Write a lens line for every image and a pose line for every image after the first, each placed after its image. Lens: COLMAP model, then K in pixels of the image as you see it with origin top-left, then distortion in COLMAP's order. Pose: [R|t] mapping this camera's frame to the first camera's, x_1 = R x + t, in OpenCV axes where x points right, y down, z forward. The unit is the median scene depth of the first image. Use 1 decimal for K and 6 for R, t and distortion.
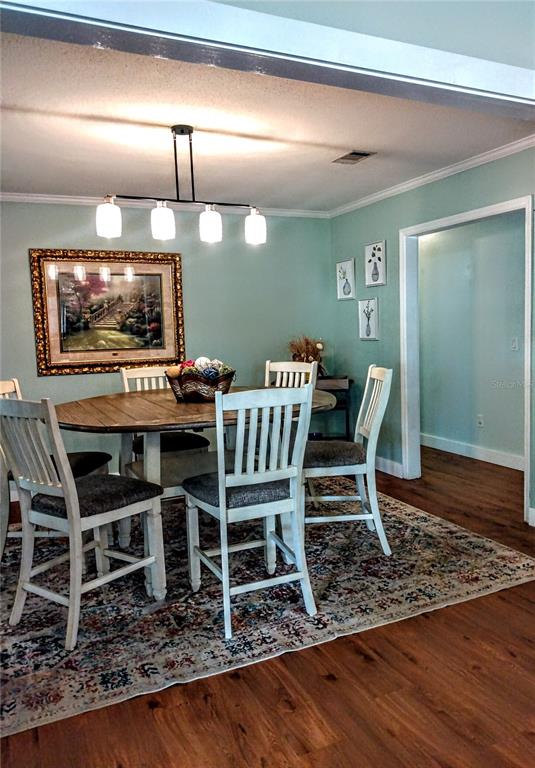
lens RADIAL K [[592.7, 0, 293.6], [0, 592.7, 384.0], [0, 0, 1]] dist [0.014359, -0.026081]
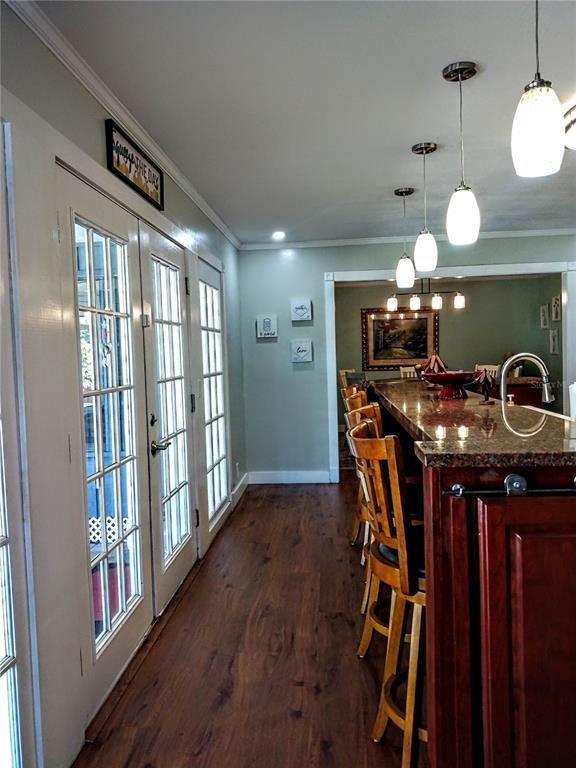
lens RADIAL K [[598.8, 0, 287.2], [0, 598.8, 381.7], [0, 0, 1]] dist [0.025413, -0.058365]
pose [[0.864343, 0.029028, -0.502064, 0.500128], [-0.045803, 0.998727, -0.021110, 0.104717], [0.500813, 0.041243, 0.864573, -1.195589]]
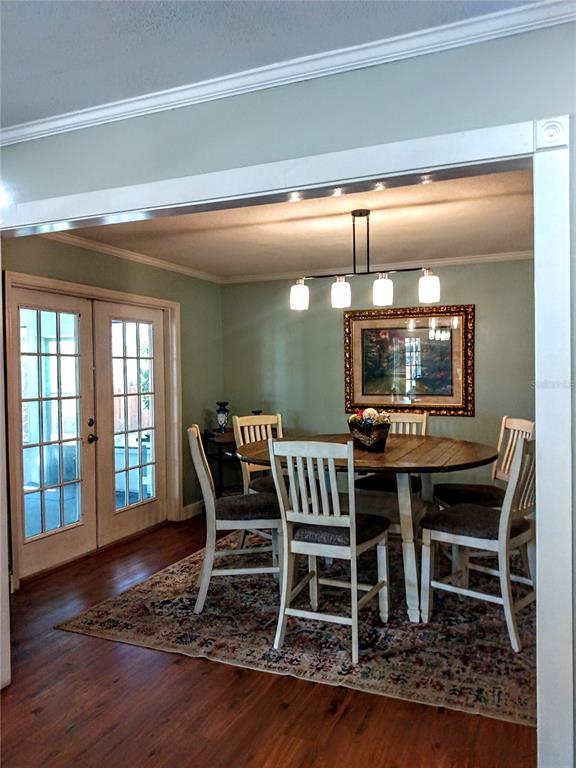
lens RADIAL K [[598.8, 0, 290.4], [0, 598.8, 380.9], [0, 0, 1]] dist [0.025413, -0.058365]
pose [[0.656481, 0.036037, -0.753481, 0.573625], [-0.082349, 0.996312, -0.024097, -0.056124], [0.749834, 0.077868, 0.657028, 0.139598]]
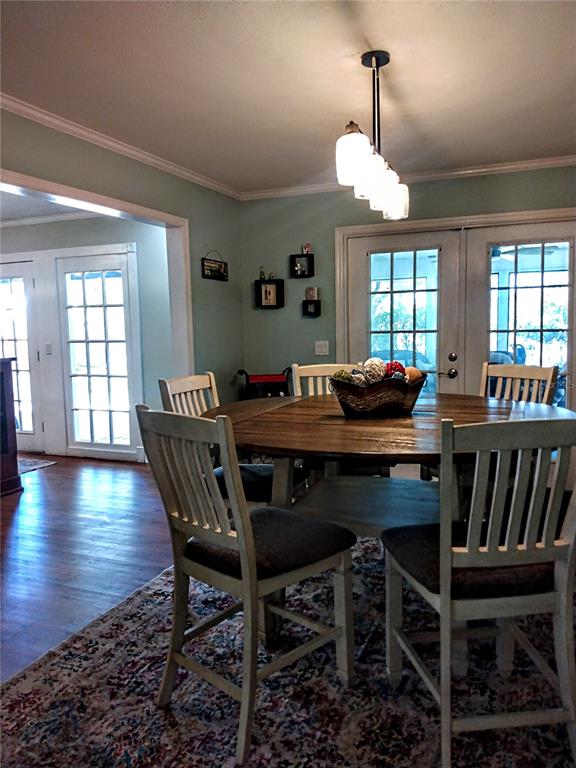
lens RADIAL K [[598.8, 0, 288.1], [0, 598.8, 384.3], [0, 0, 1]] dist [0.025413, -0.058365]
pose [[-0.755277, 0.114930, -0.645250, 0.411236], [-0.018244, 0.980437, 0.195987, -0.154997], [0.655151, 0.159797, -0.738405, 1.449050]]
